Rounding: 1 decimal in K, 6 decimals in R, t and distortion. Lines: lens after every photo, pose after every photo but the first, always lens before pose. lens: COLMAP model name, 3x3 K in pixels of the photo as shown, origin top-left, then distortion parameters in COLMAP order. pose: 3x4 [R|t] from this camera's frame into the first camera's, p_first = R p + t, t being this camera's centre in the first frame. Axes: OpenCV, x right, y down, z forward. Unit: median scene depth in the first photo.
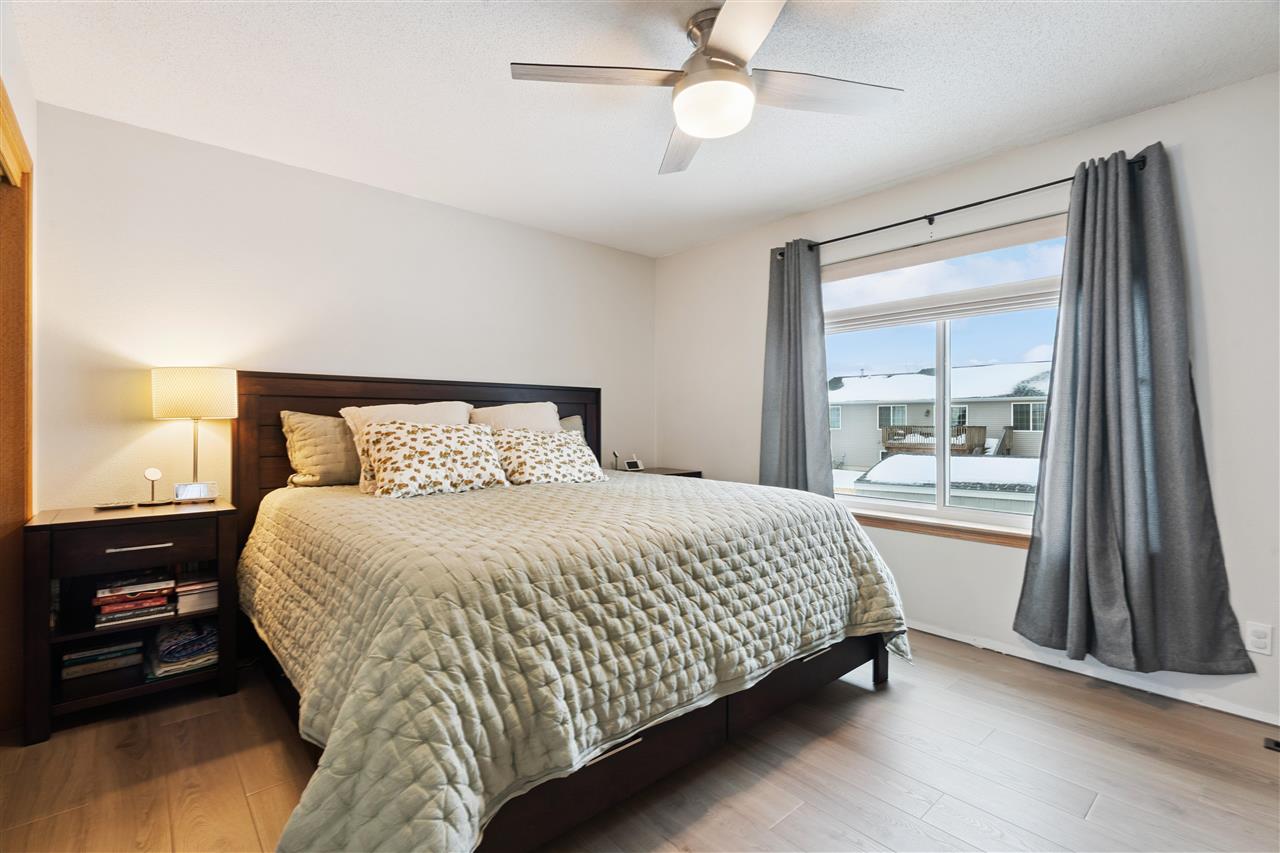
lens RADIAL K [[581.3, 0, 640.0], [0, 581.3, 426.5], [0, 0, 1]] dist [-0.001477, -0.000041]
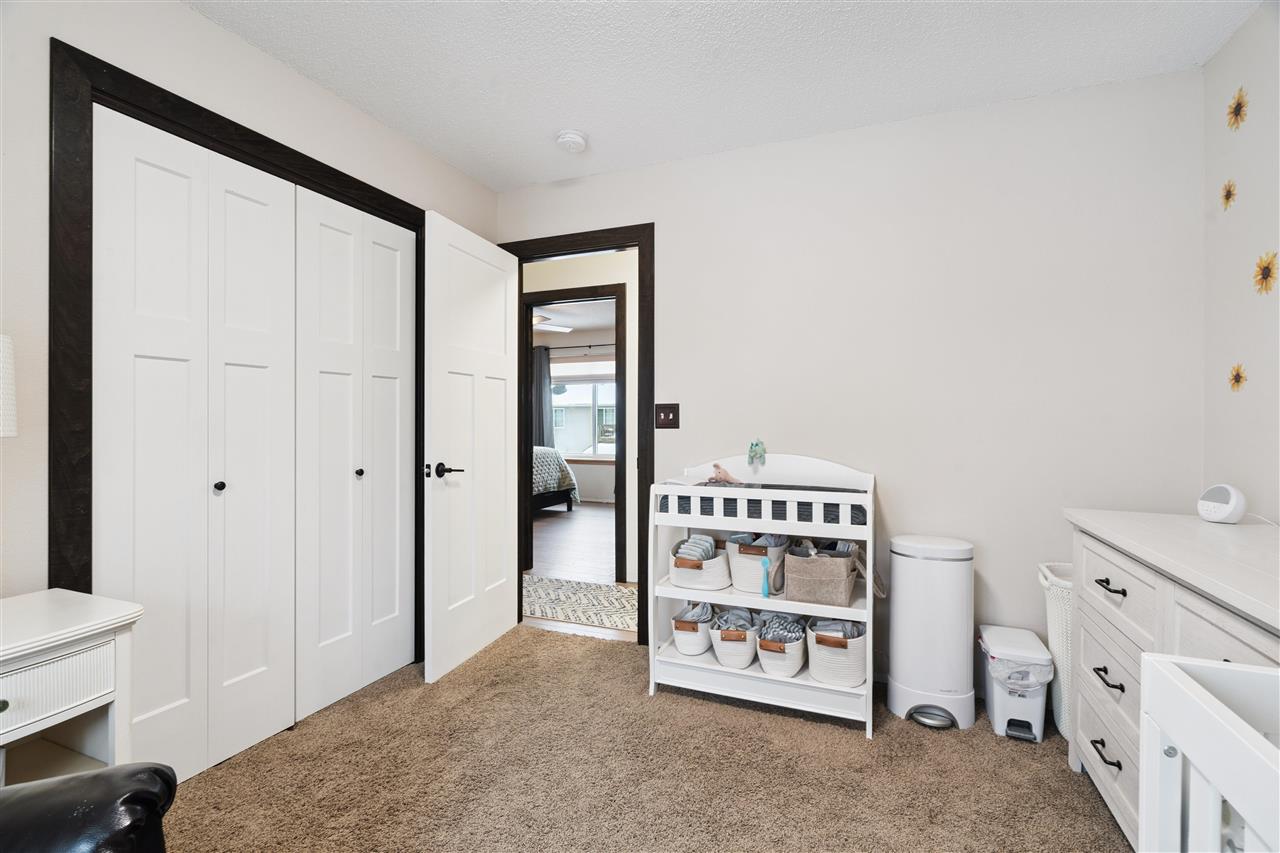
lens RADIAL K [[581.3, 0, 640.0], [0, 581.3, 426.5], [0, 0, 1]] dist [-0.001477, -0.000041]
pose [[0.896446, 0.001091, 0.443152, -0.558710], [-0.001589, 0.999998, 0.000753, 0.009622], [-0.443150, -0.001380, 0.896446, -1.756537]]
